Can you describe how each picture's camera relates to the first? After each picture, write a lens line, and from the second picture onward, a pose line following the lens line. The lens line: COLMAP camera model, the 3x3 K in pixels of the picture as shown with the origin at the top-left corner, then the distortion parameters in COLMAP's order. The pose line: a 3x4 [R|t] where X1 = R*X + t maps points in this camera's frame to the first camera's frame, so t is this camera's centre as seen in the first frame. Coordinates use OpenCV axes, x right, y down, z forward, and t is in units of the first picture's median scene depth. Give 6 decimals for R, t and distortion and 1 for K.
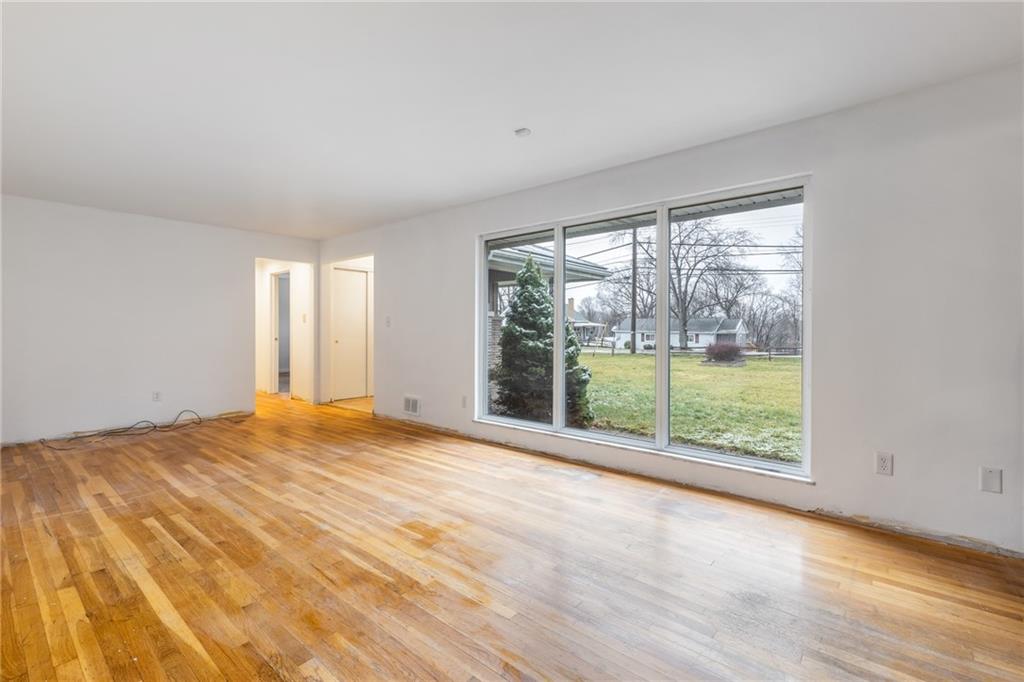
lens RADIAL K [[456.5, 0, 516.6], [0, 456.5, 326.9], [0, 0, 1]] dist [0.000576, 0.000186]
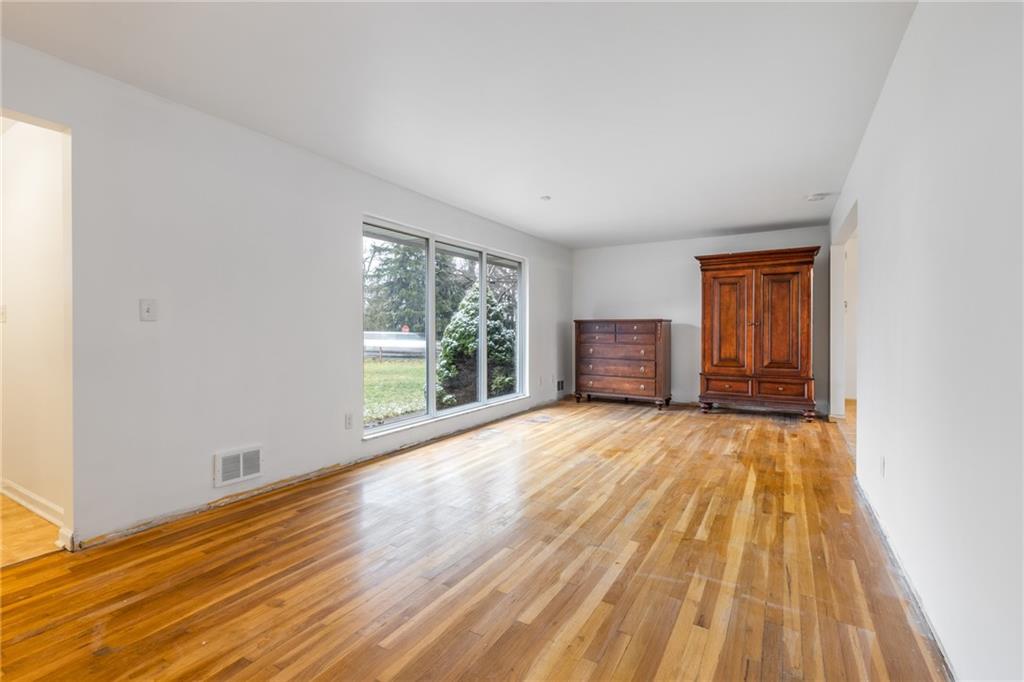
lens RADIAL K [[502.7, 0, 464.1], [0, 502.7, 333.8], [0, 0, 1]] dist [0.000745, 0.000487]
pose [[-0.133849, -0.010024, 0.990951, -1.770654], [-0.005896, 0.999939, 0.009319, 0.006289], [-0.990984, -0.004596, -0.133900, 1.636966]]
